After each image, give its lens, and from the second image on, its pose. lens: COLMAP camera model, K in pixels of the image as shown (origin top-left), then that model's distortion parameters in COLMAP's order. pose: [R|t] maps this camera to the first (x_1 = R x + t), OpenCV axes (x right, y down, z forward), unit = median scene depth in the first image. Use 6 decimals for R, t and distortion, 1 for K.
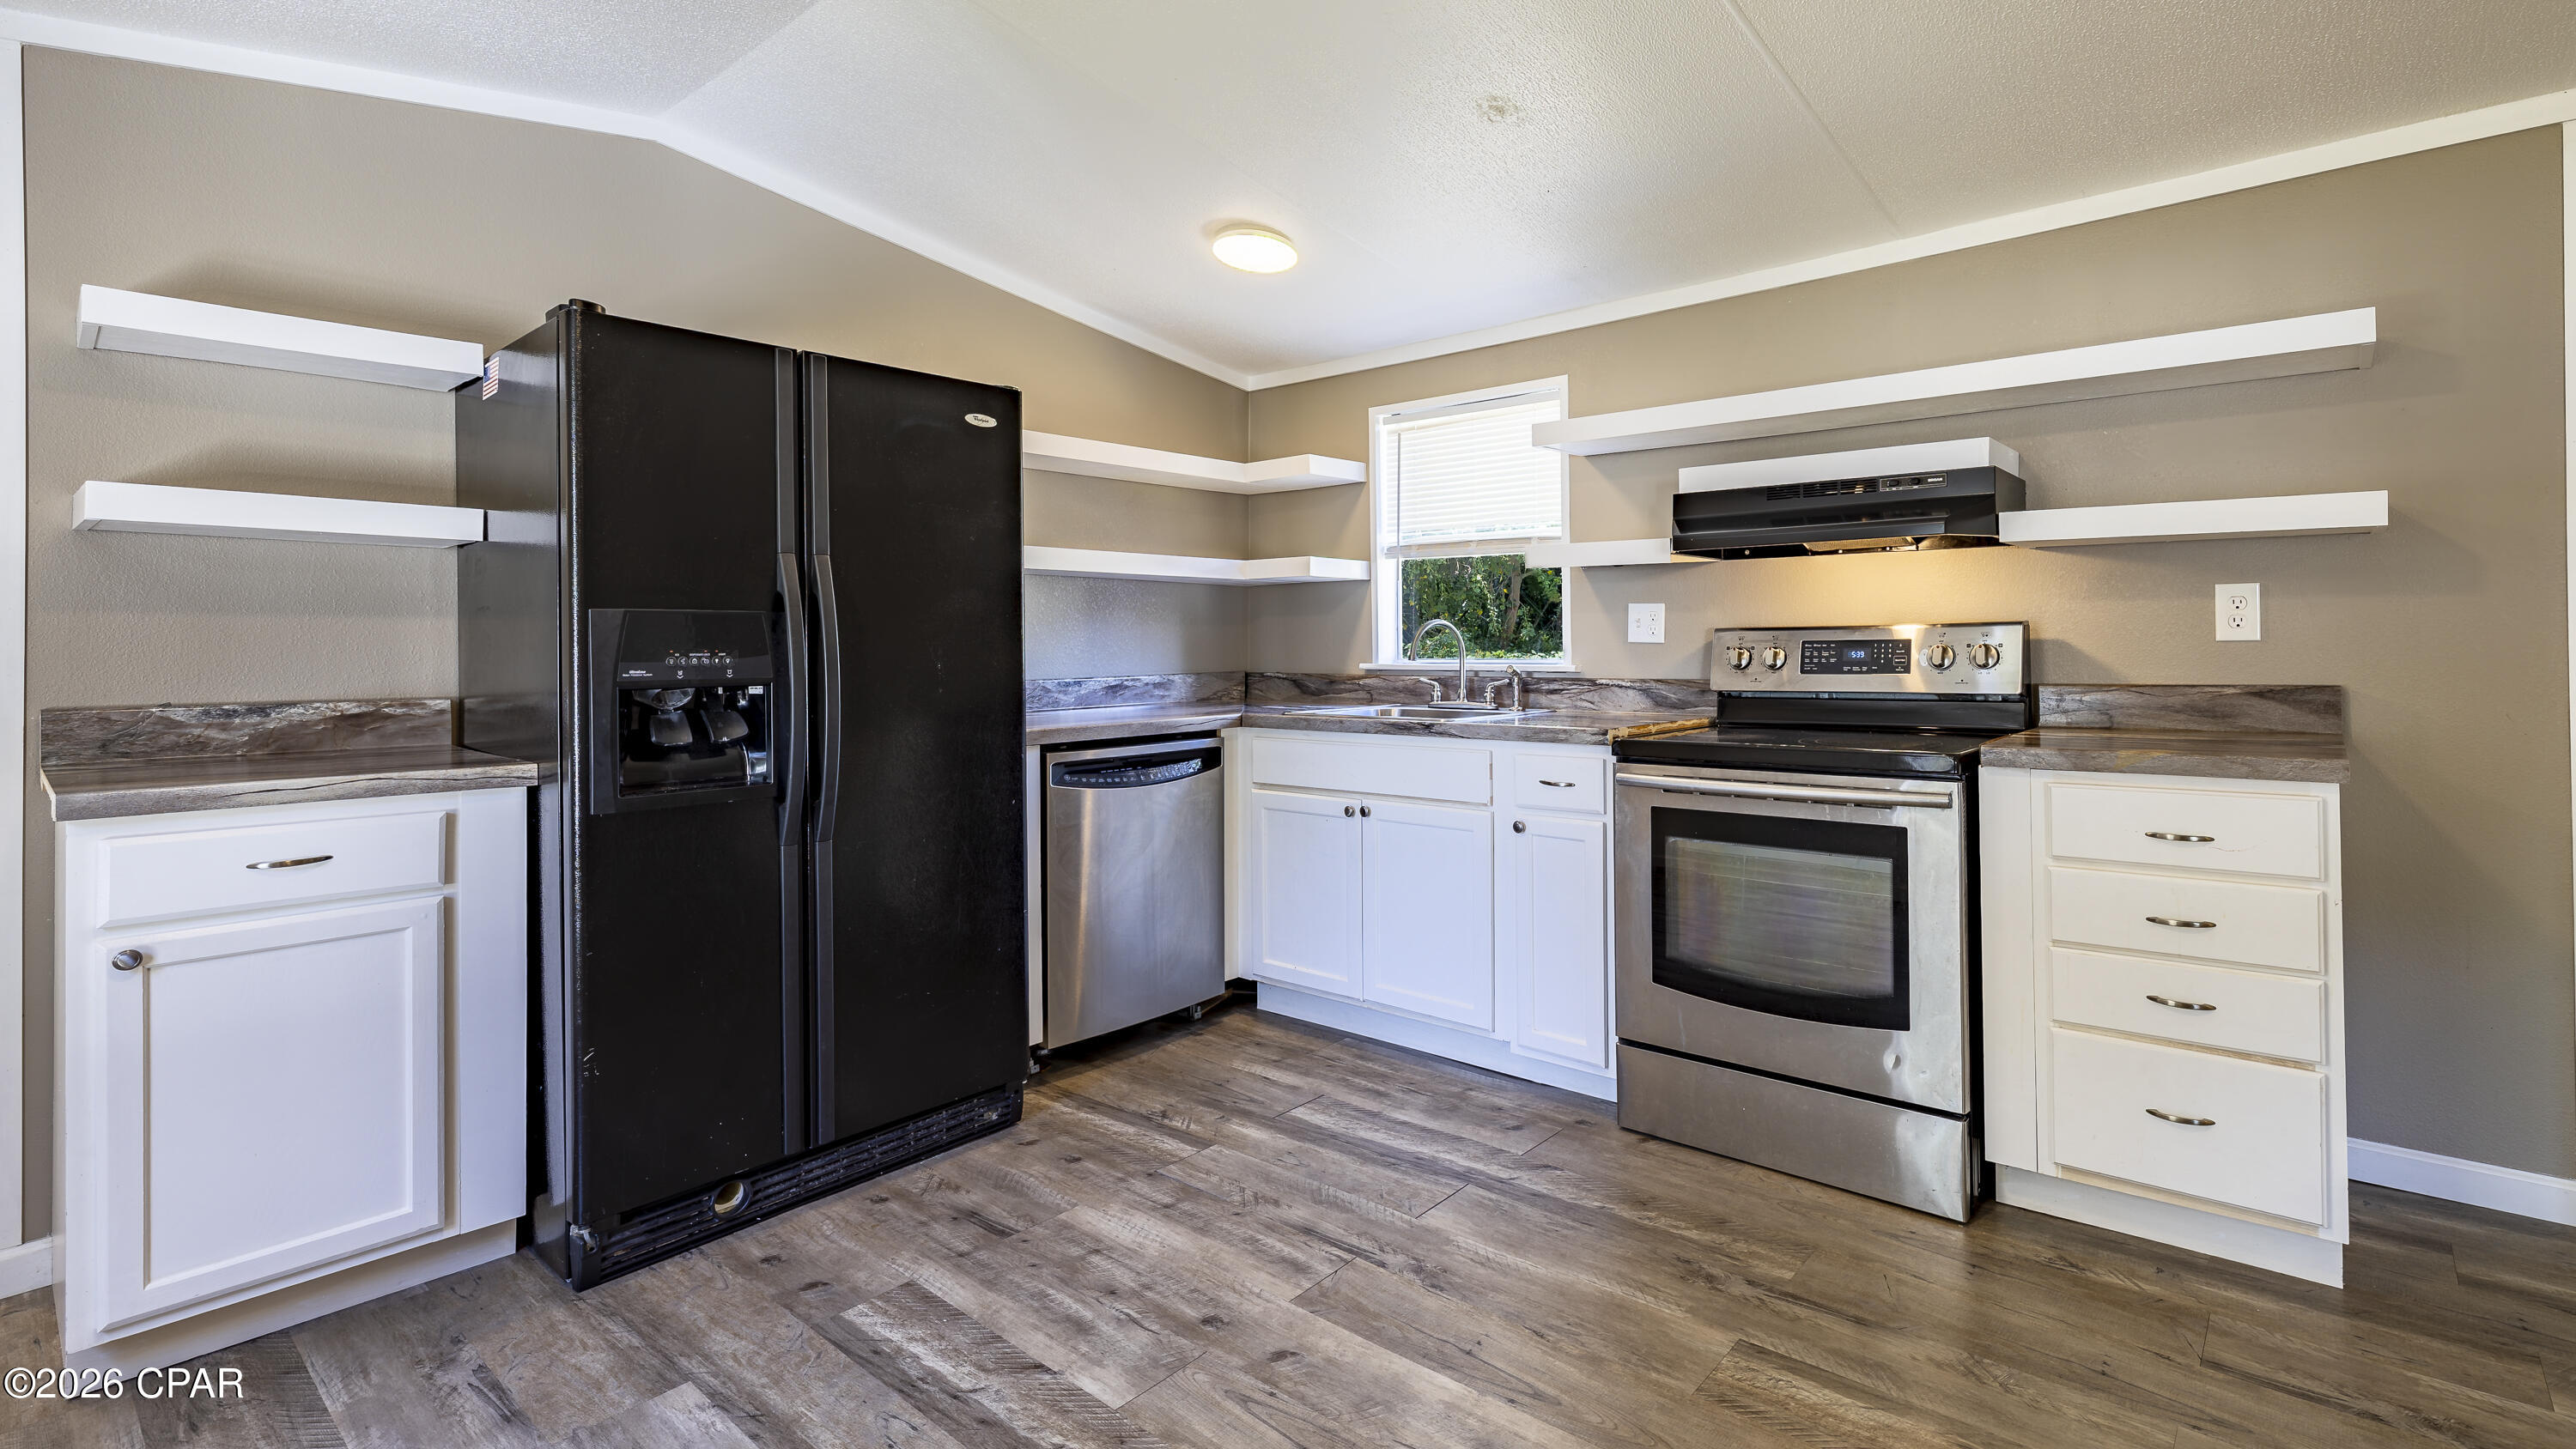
lens RADIAL K [[1164.3, 0, 1418.2], [0, 1164.3, 640.7], [0, 0, 1]] dist [-0.001217, 0.000742]
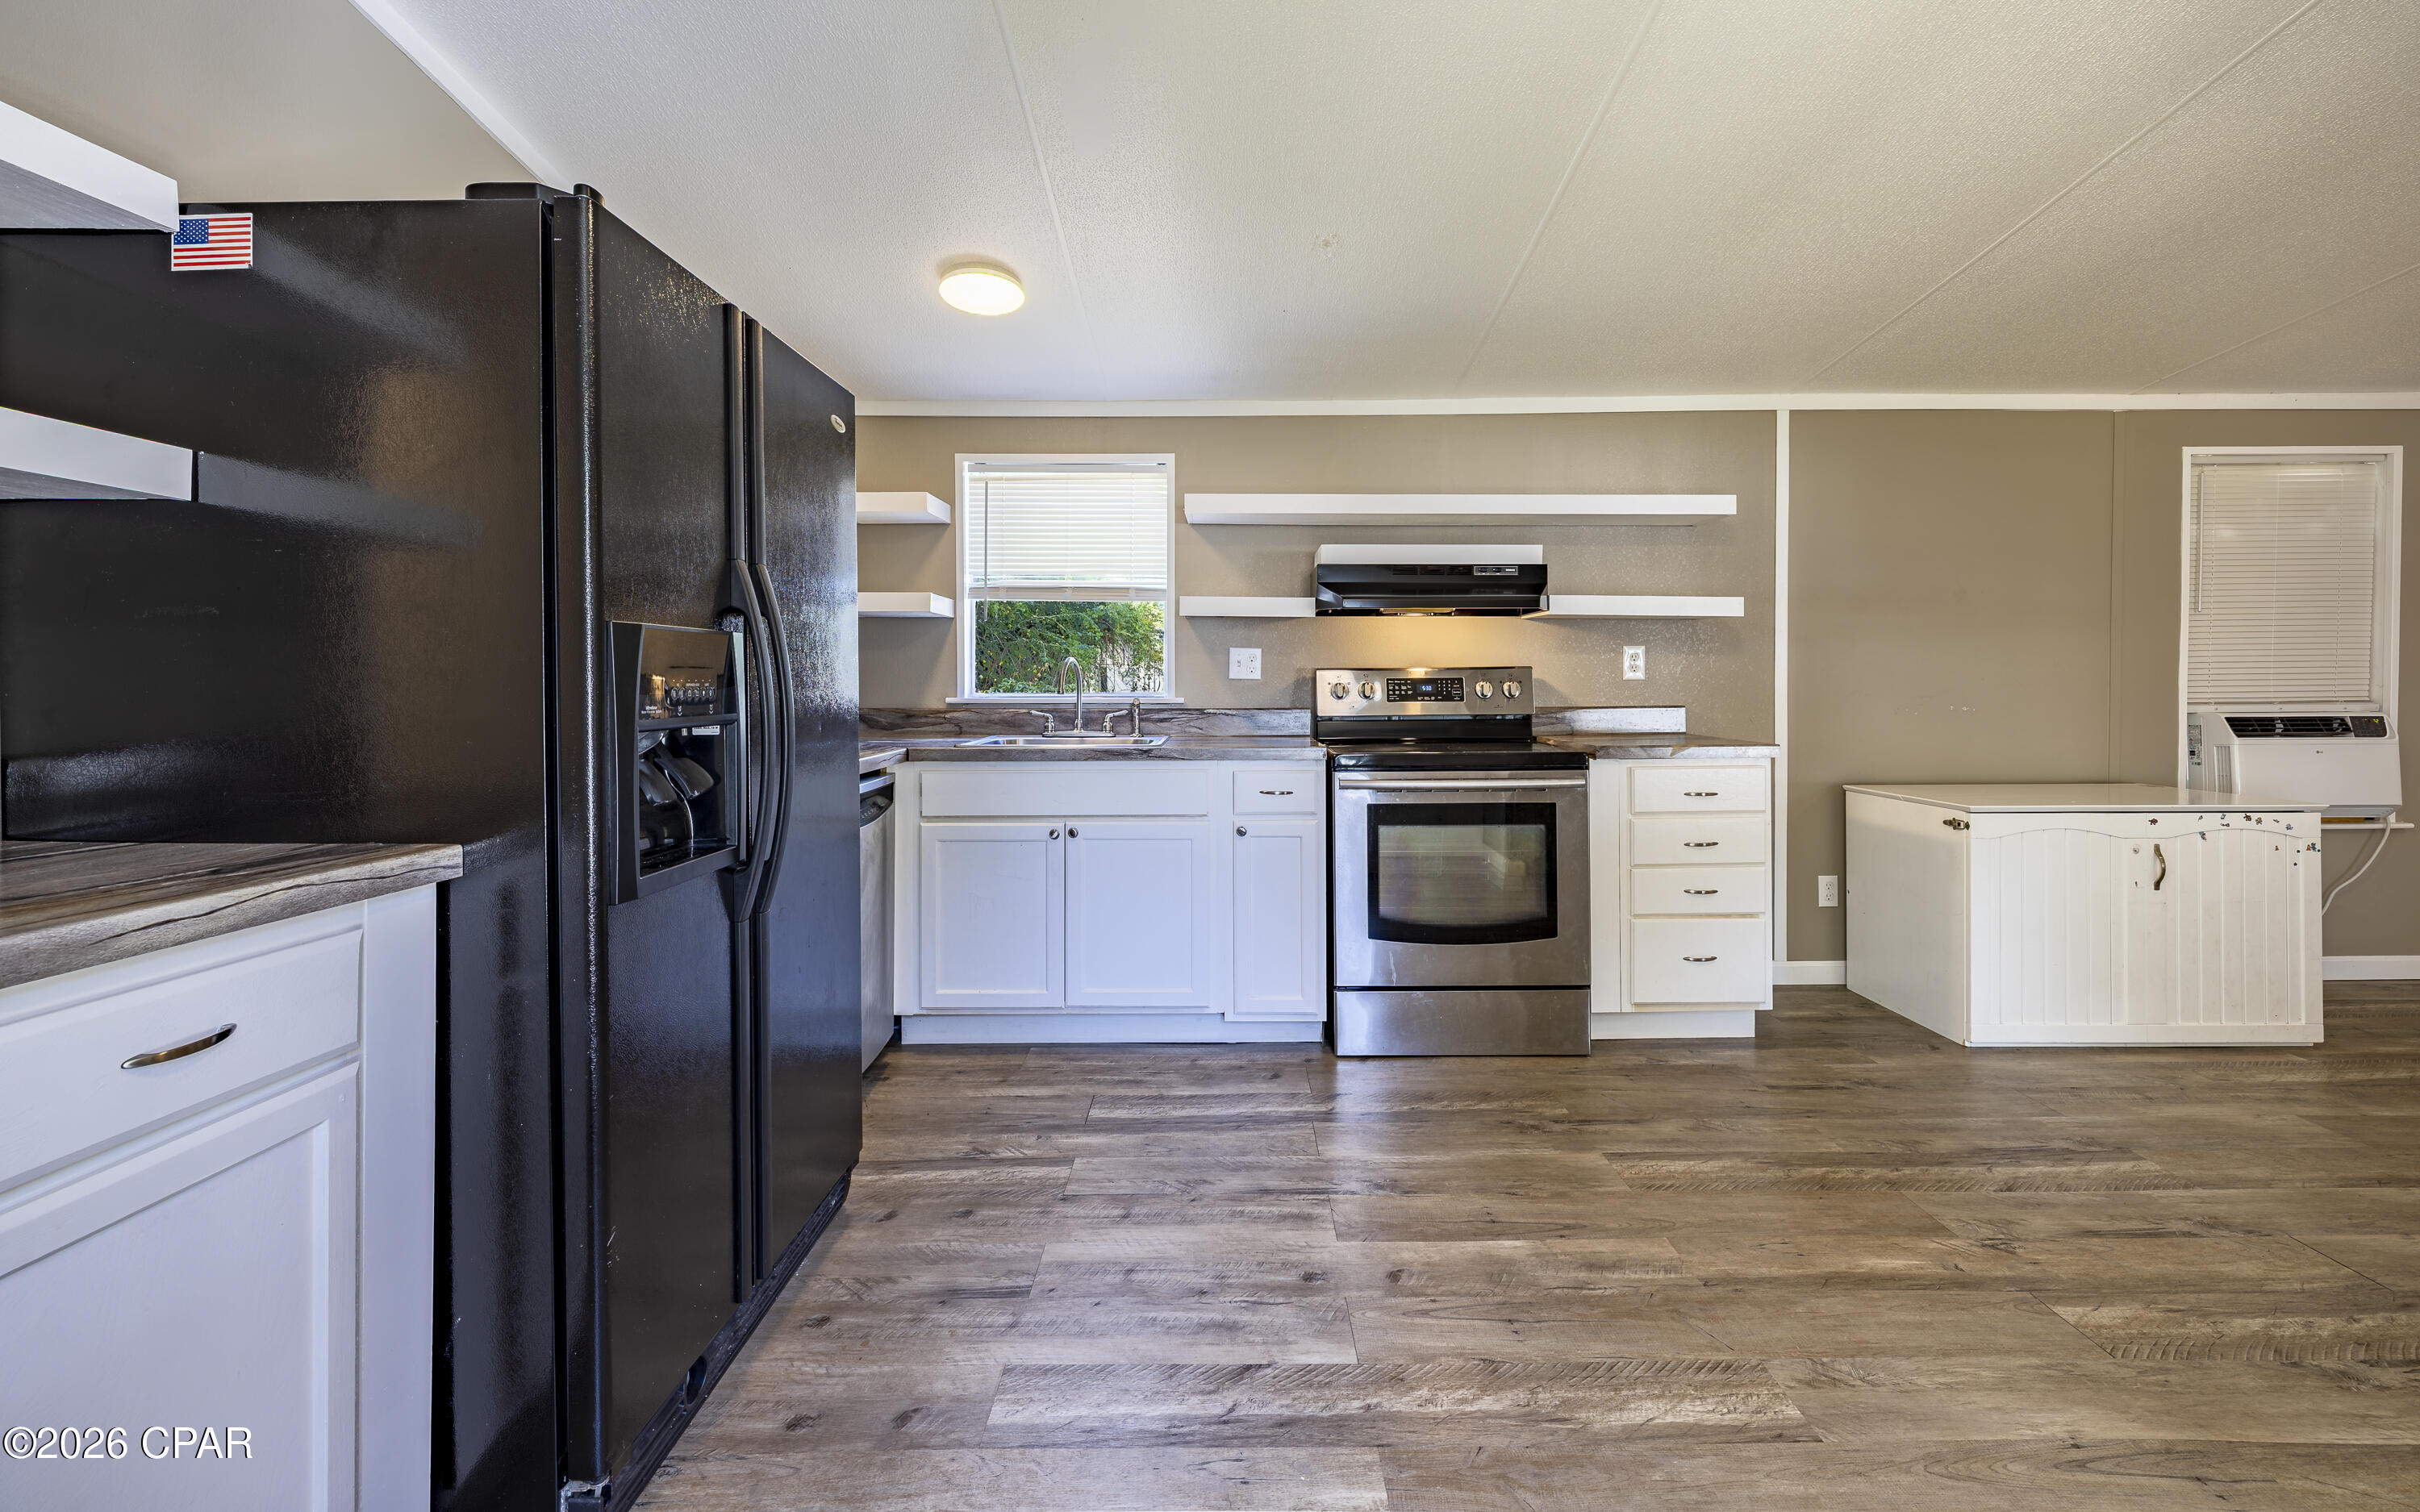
lens RADIAL K [[1003.7, 0, 1225.3], [0, 1003.7, 686.4], [0, 0, 1]] dist [-0.001984, 0.001096]
pose [[0.786351, 0.001809, 0.617777, -0.644983], [-0.005030, 0.999981, 0.003475, 0.007684], [-0.617759, -0.005840, 0.786346, 0.222852]]
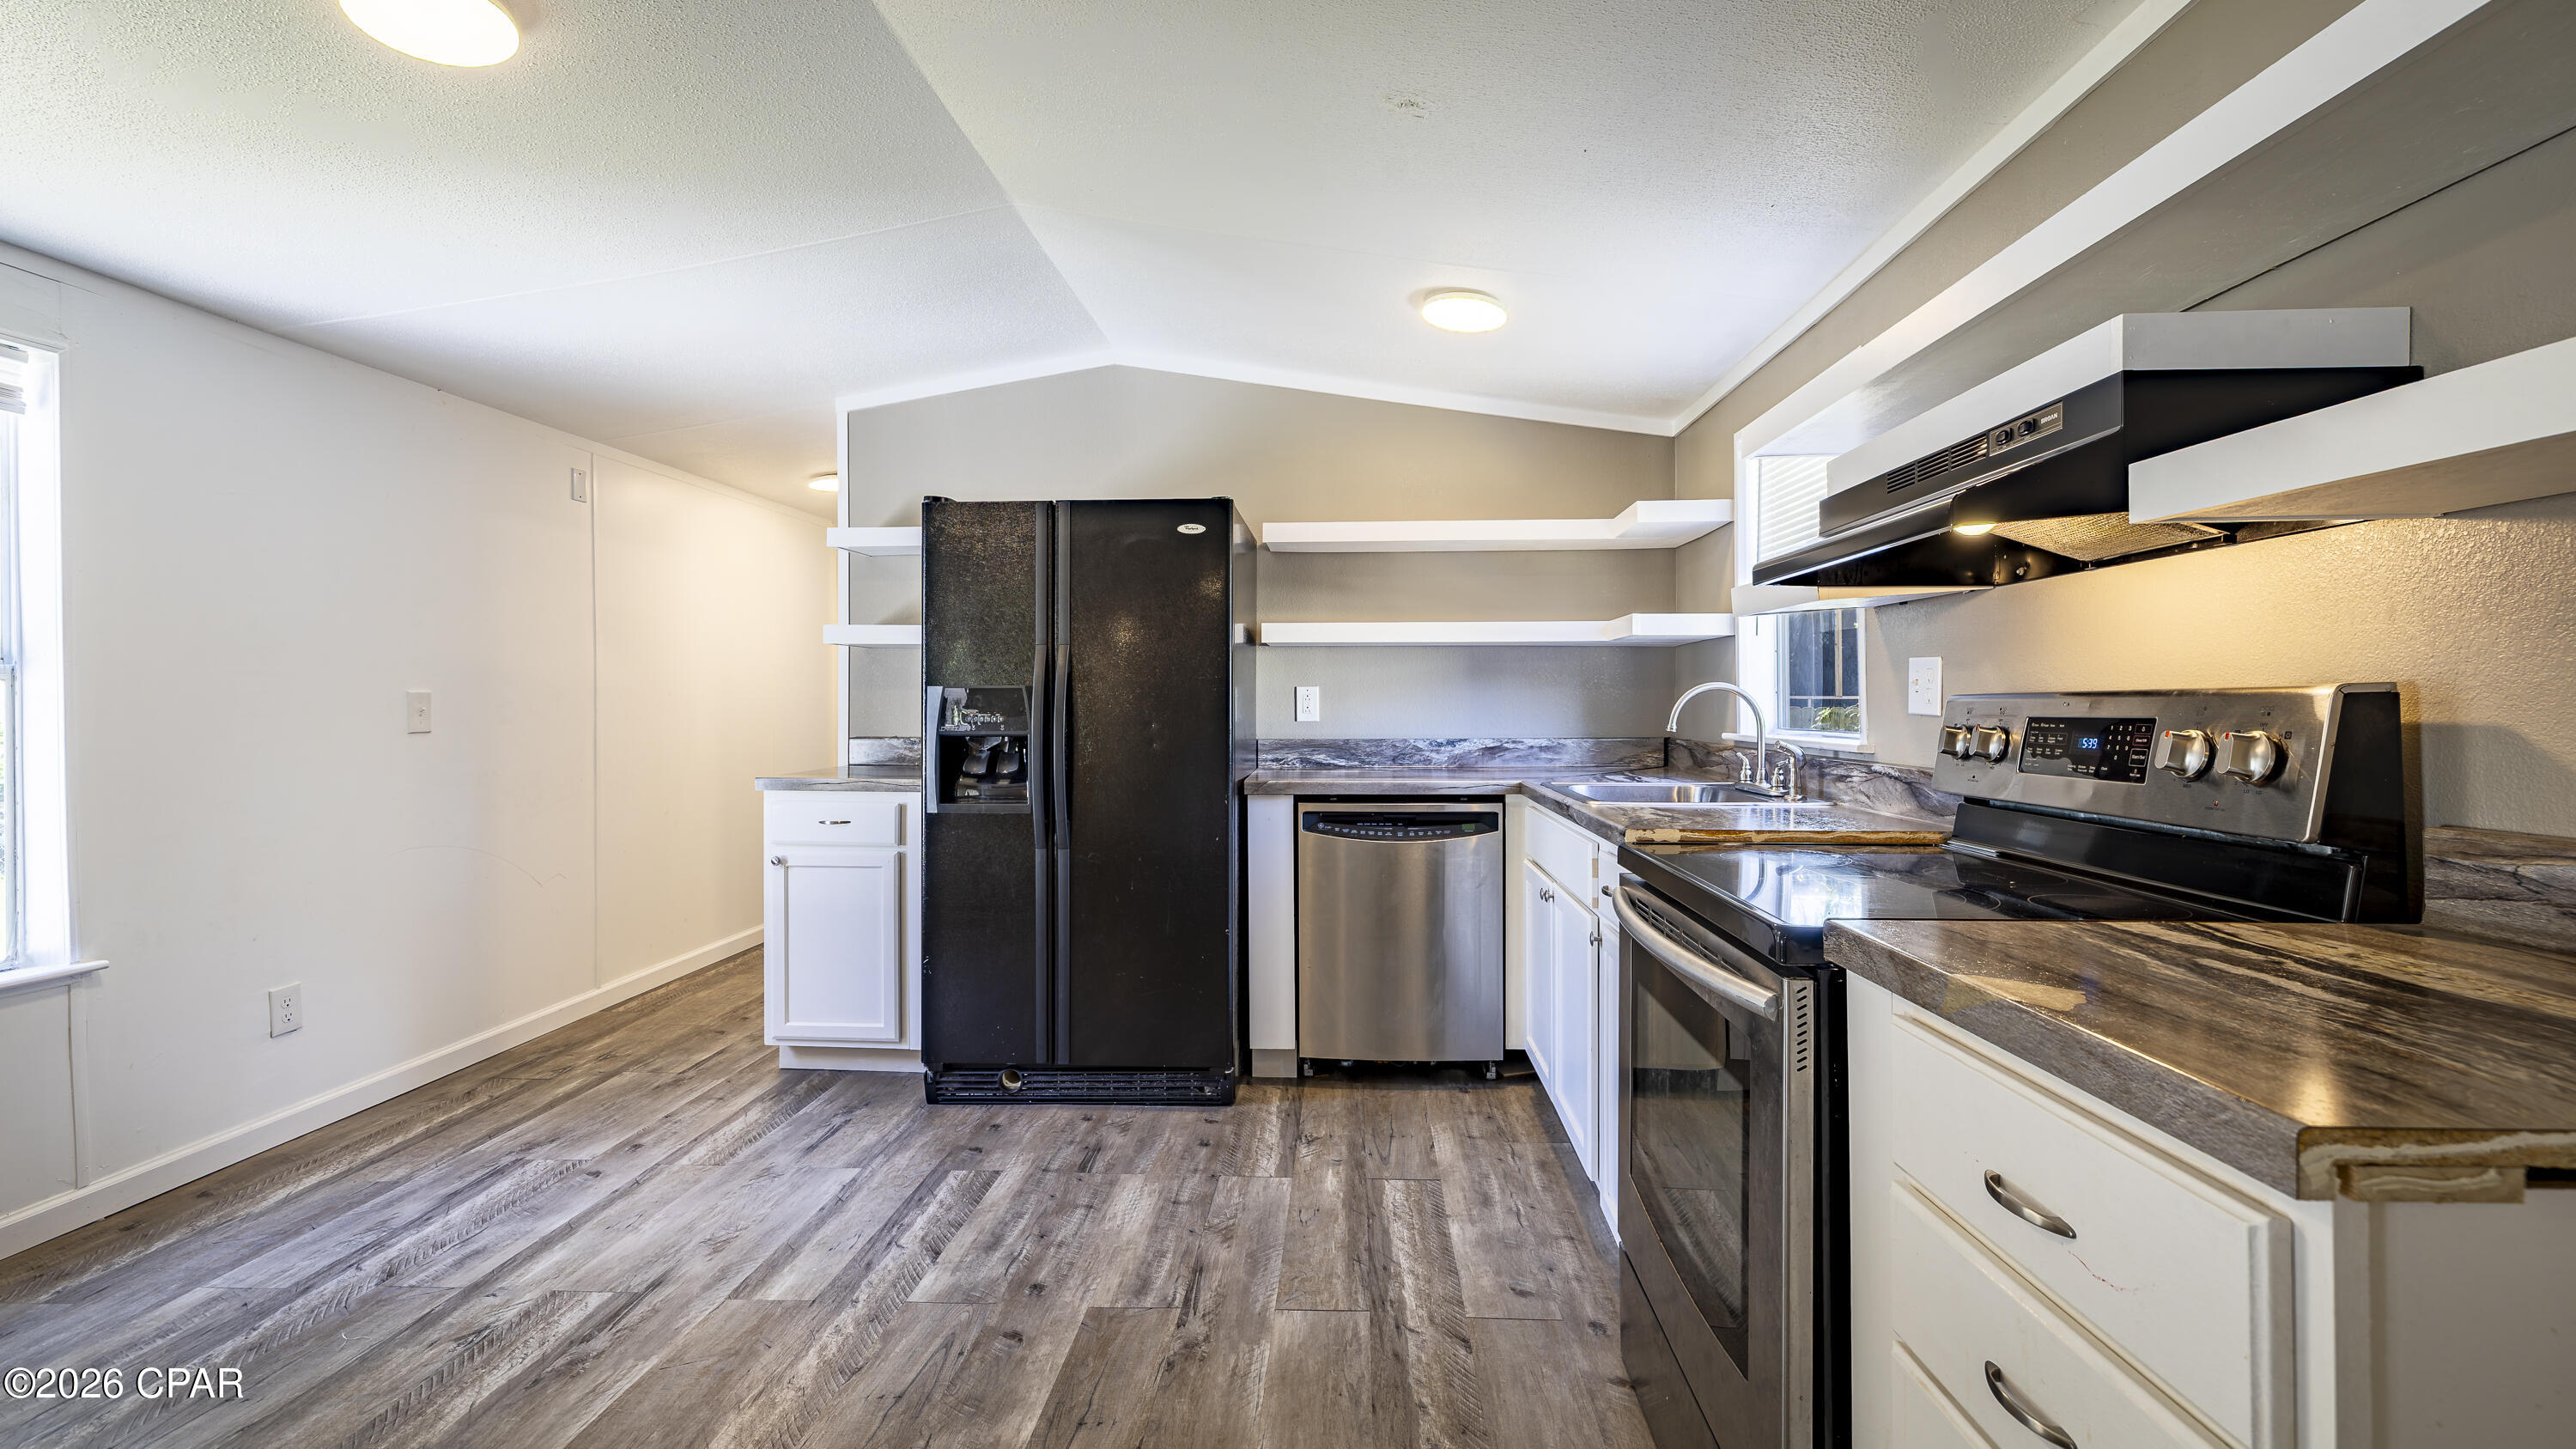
lens RADIAL K [[1074.3, 0, 1301.6], [0, 1074.3, 703.6], [0, 0, 1]] dist [0.005521, 0.000649]
pose [[0.579691, 0.006758, -0.814809, 0.660205], [-0.001002, 0.999971, 0.007581, -0.012459], [0.814836, -0.003578, 0.579680, 0.449847]]
